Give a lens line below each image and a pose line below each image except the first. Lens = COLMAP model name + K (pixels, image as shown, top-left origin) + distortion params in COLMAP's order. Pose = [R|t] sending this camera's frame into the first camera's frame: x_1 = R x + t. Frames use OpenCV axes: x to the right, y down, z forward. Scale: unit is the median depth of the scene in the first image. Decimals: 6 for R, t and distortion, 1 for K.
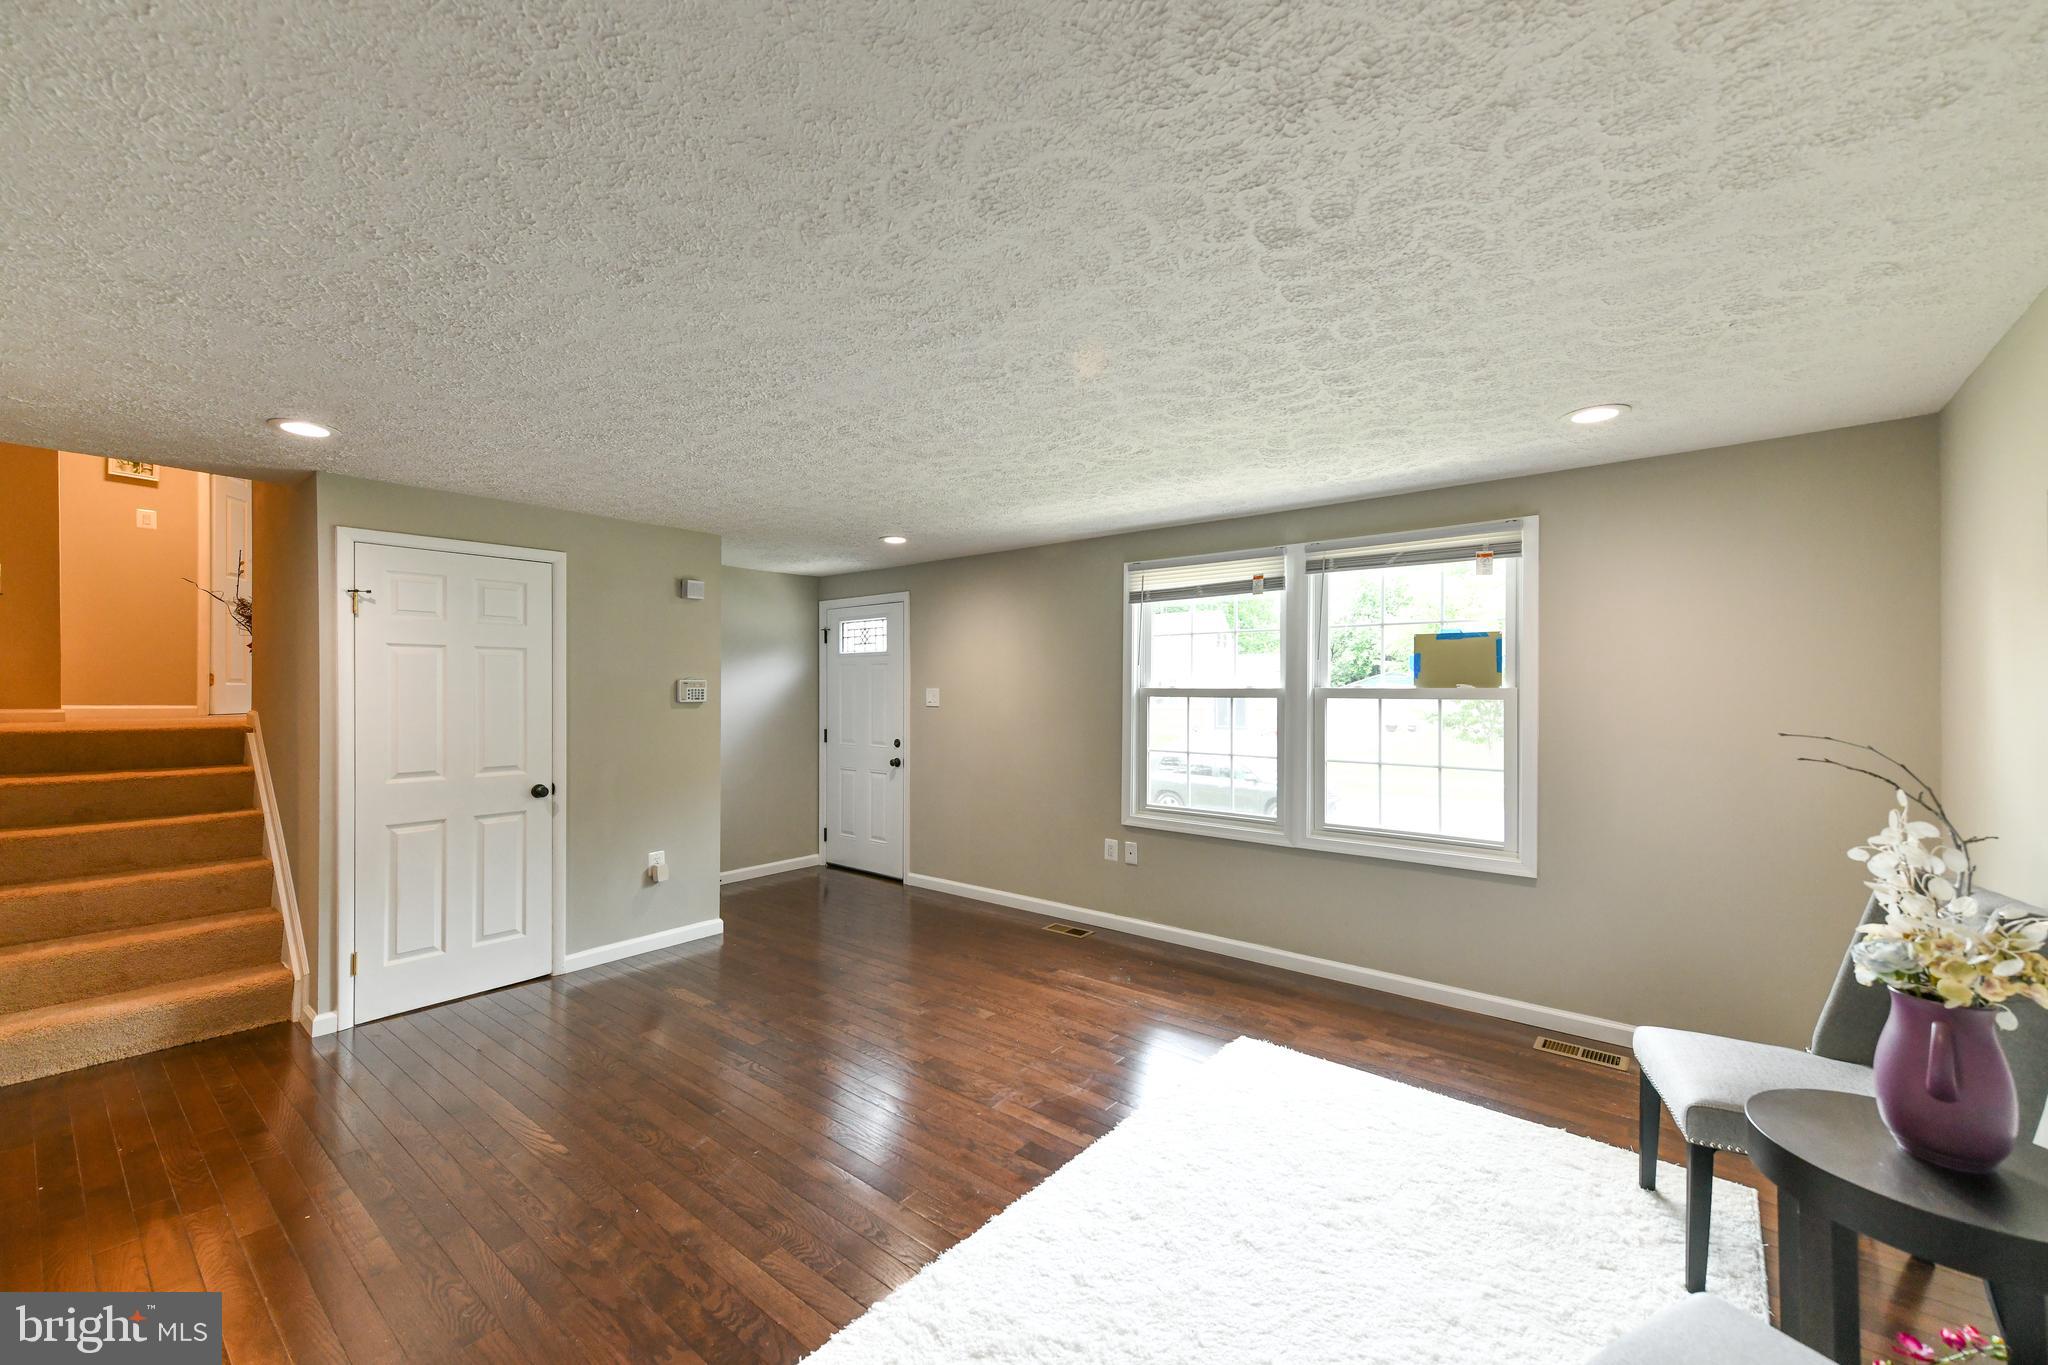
lens RADIAL K [[815.7, 0, 1037.7], [0, 815.7, 689.1], [0, 0, 1]] dist [0.017700, 0.000008]
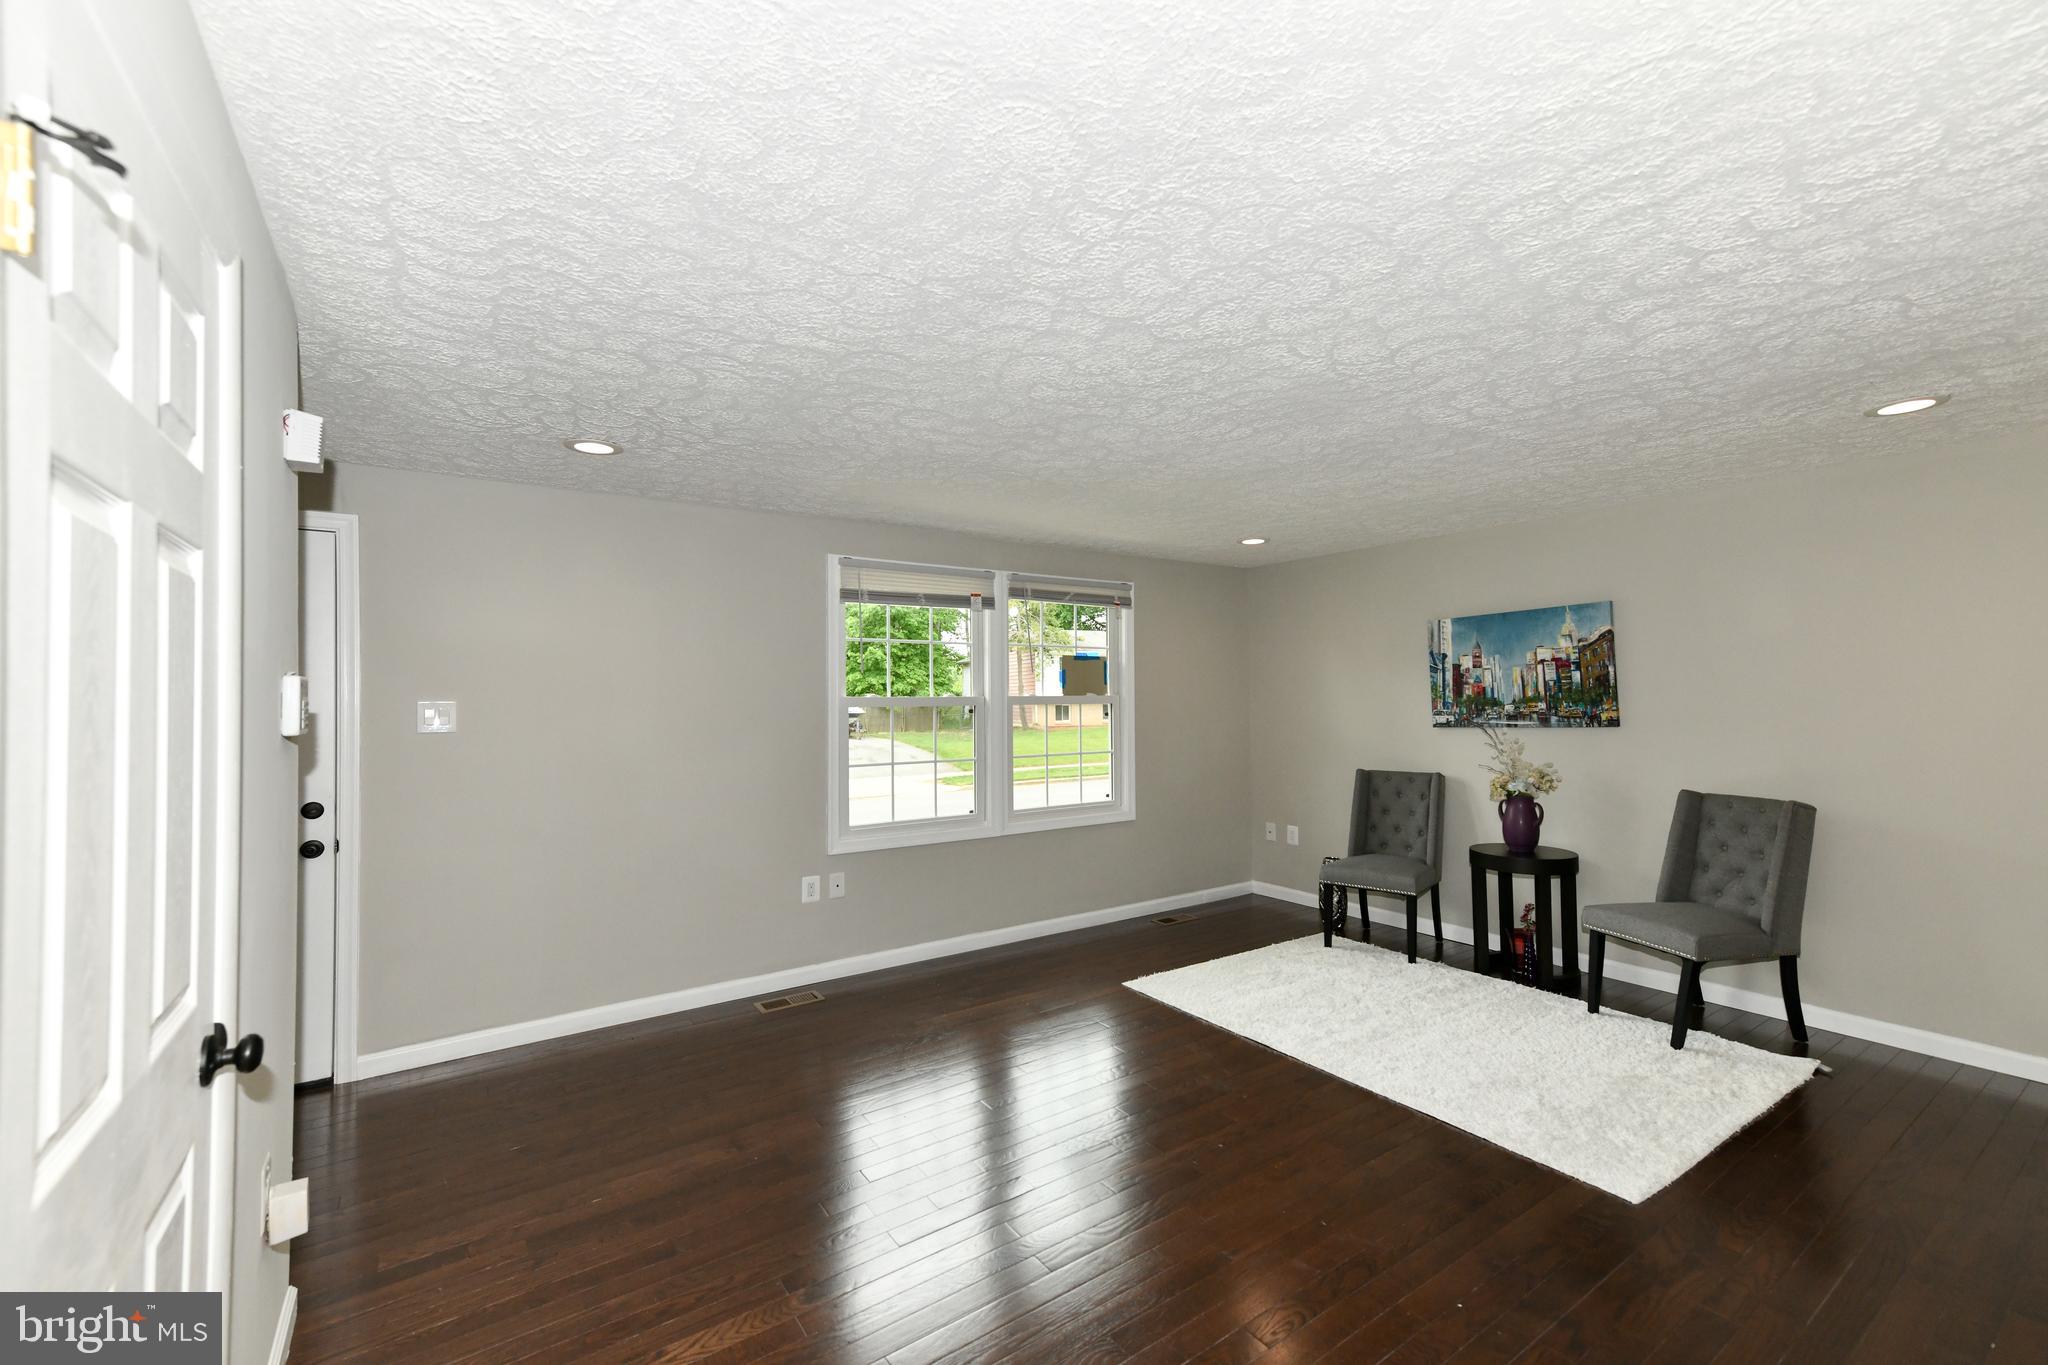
lens RADIAL K [[815.7, 0, 993.7], [0, 815.7, 704.7], [0, 0, 1]] dist [0.017700, 0.000008]
pose [[0.298723, -0.006148, 0.954320, -0.740874], [0.010906, 0.999936, 0.003028, 0.006764], [-0.954277, 0.009503, 0.298771, 0.637850]]
